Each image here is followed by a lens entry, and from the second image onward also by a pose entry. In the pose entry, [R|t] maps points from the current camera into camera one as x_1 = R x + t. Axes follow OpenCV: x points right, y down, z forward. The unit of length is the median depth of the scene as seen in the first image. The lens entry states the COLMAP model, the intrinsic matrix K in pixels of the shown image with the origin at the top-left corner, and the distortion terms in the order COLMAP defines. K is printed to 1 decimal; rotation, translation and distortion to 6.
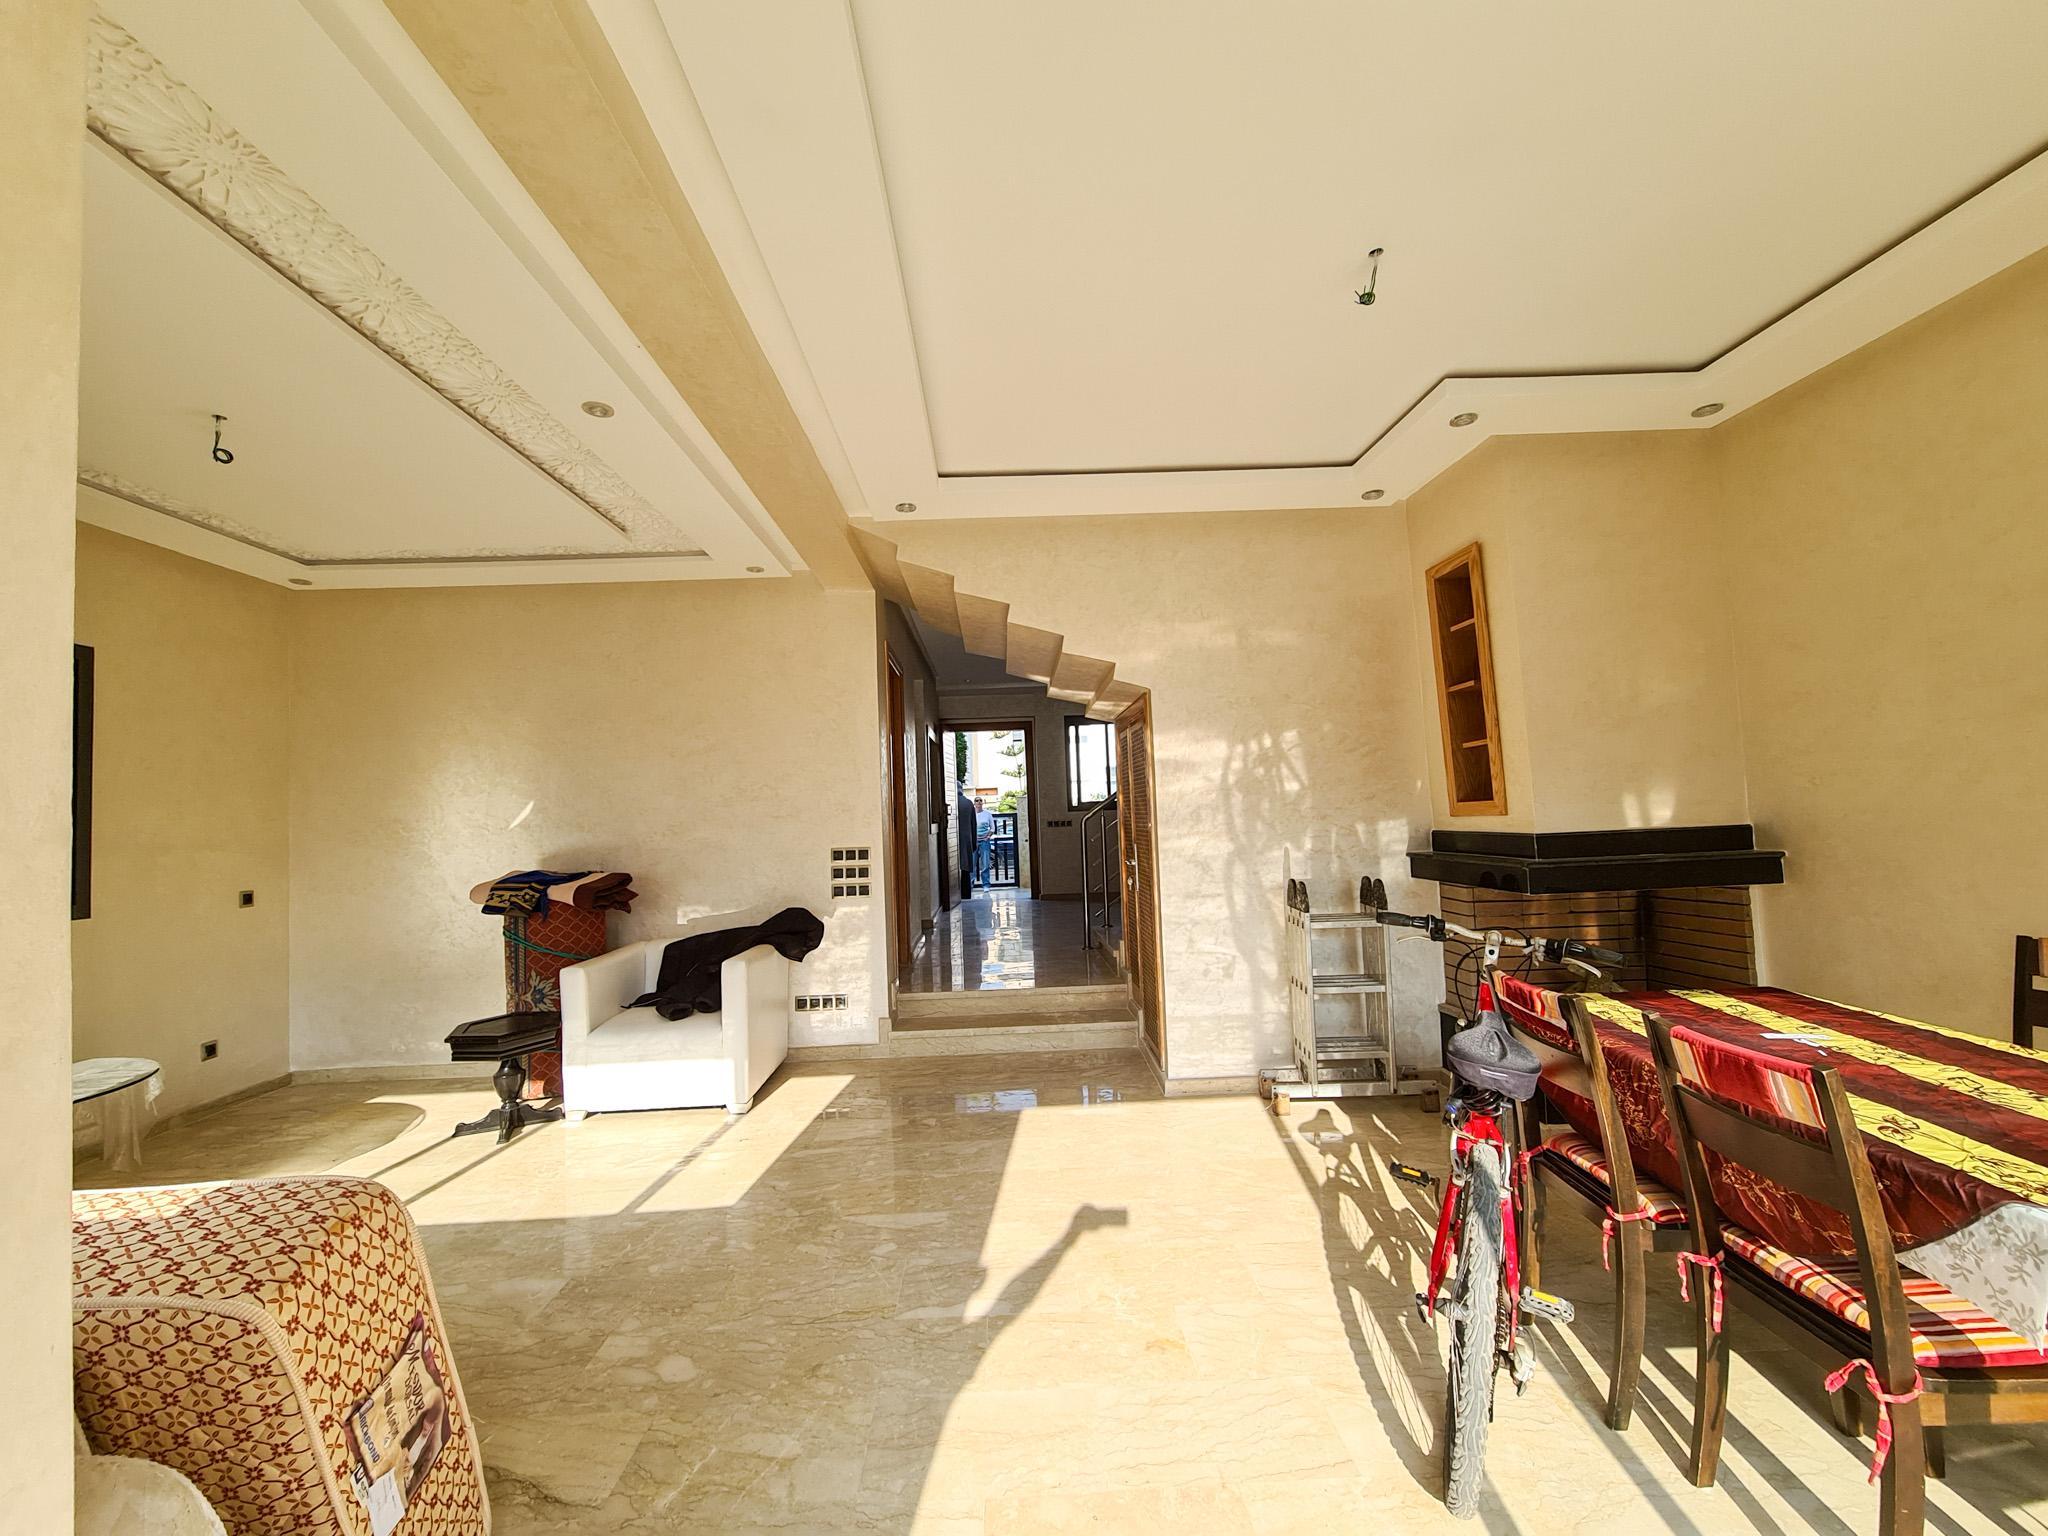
lens RADIAL K [[836.8, 0, 1019.9], [0, 836.8, 778.4], [0, 0, 1]] dist [-0.008361, -0.000089]
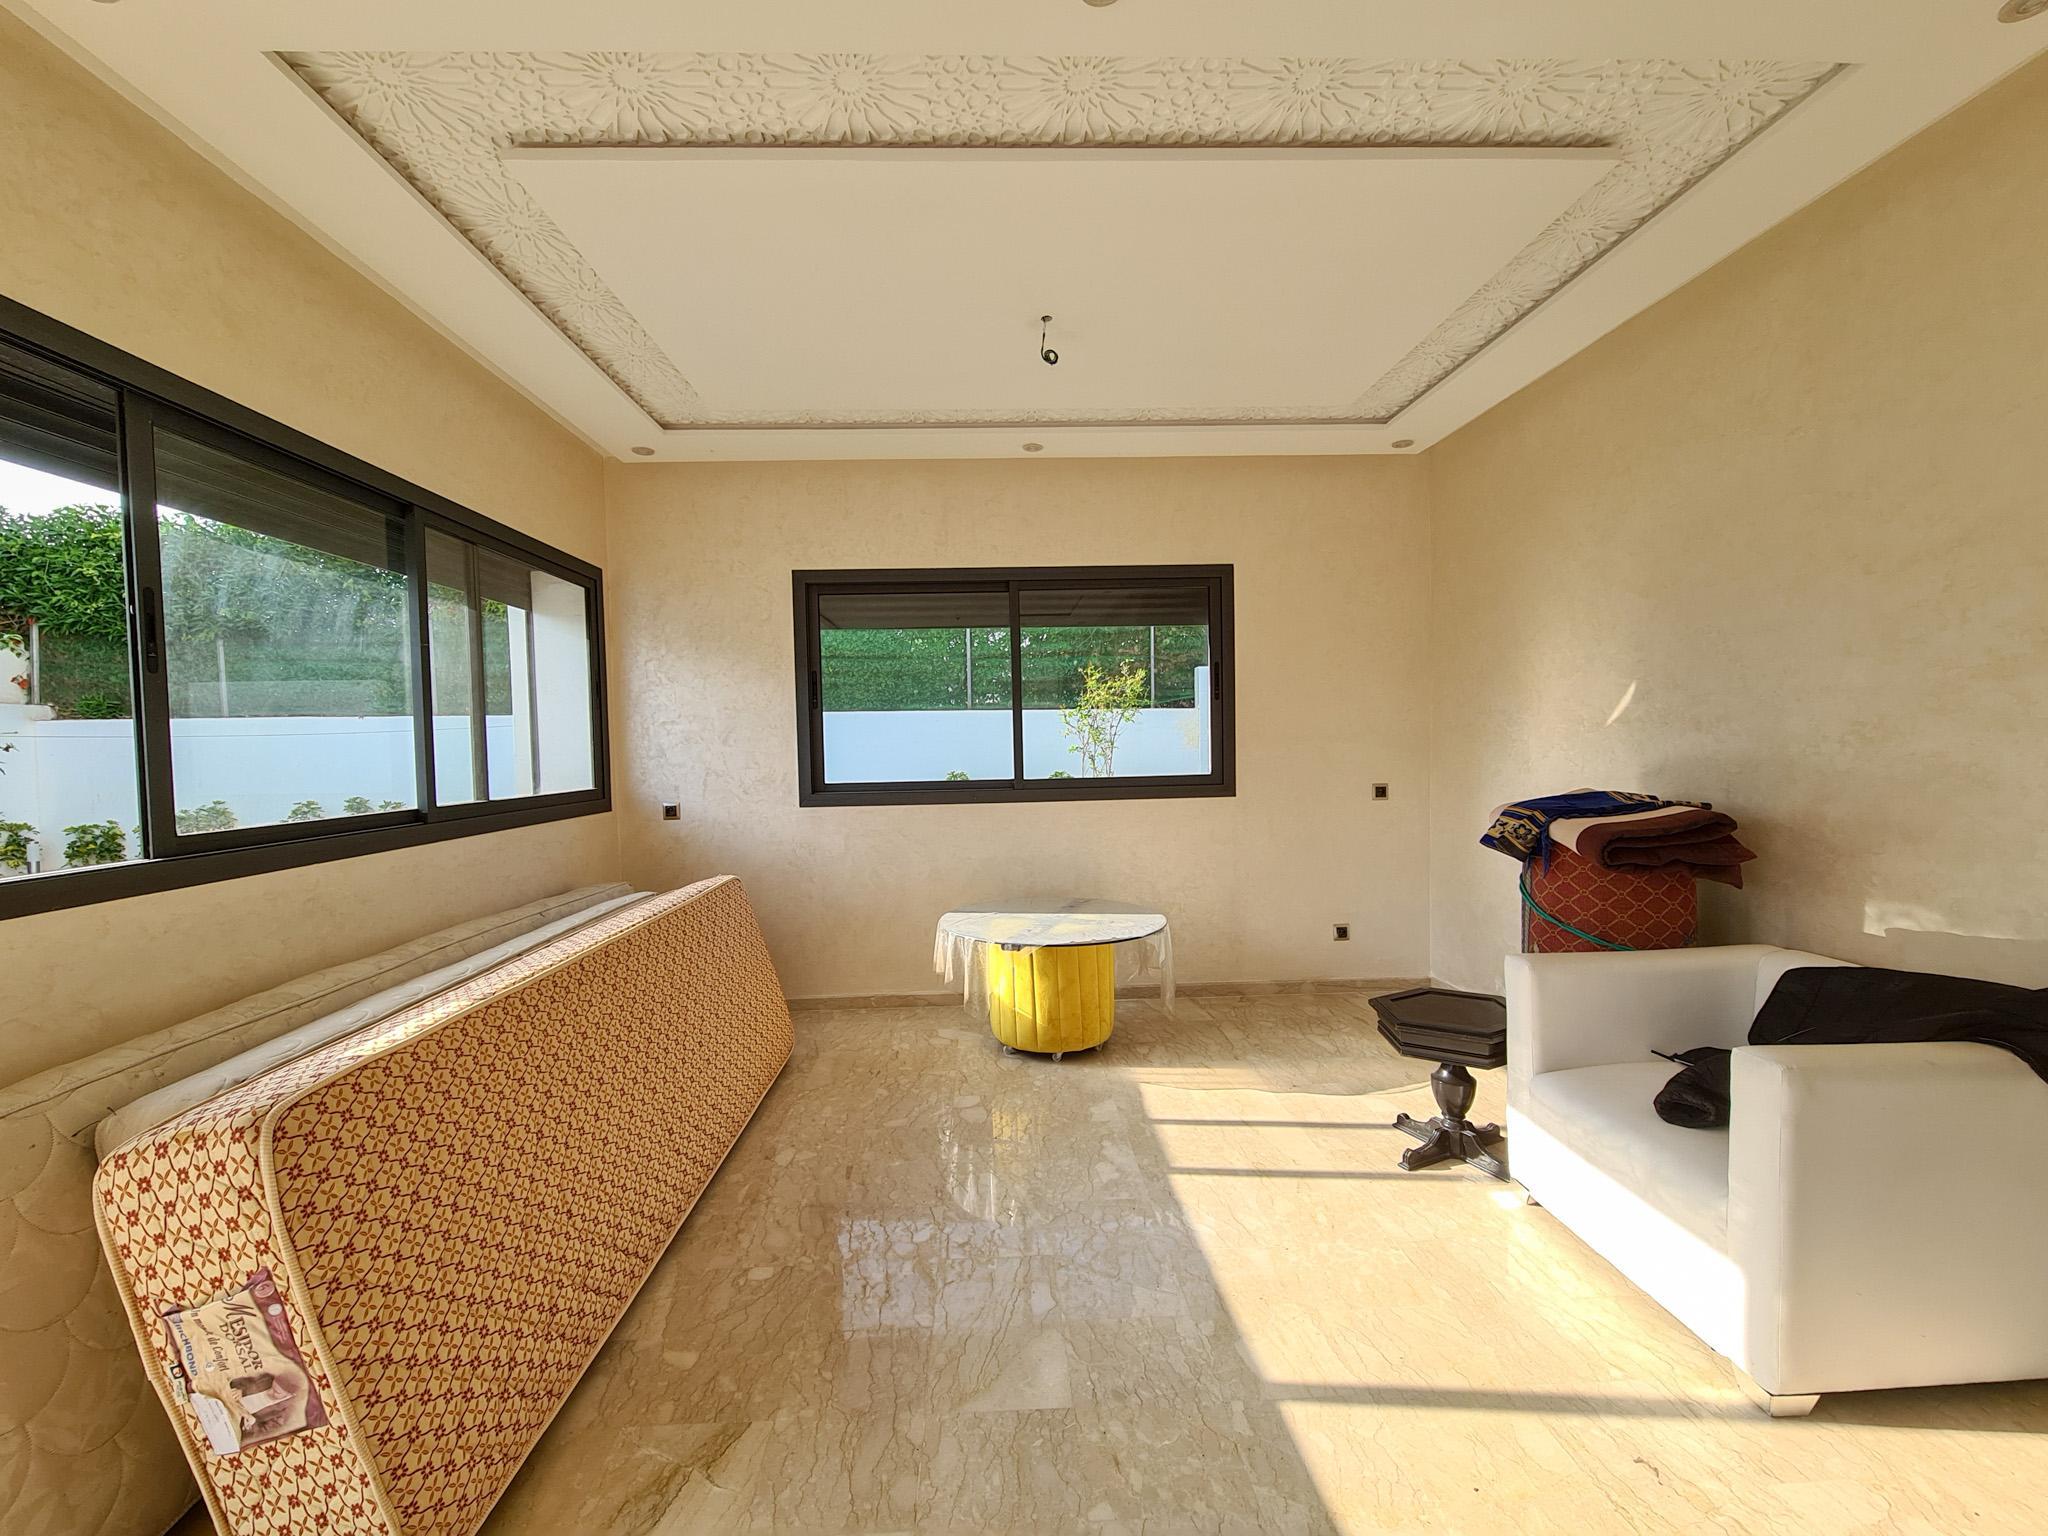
lens RADIAL K [[836.8, 0, 1019.9], [0, 836.8, 778.4], [0, 0, 1]] dist [-0.008361, -0.000089]
pose [[0.010104, 0.082083, -0.996574, 0.057768], [0.063565, 0.994557, 0.082562, 0.022447], [0.997927, -0.064181, 0.004831, 0.631280]]
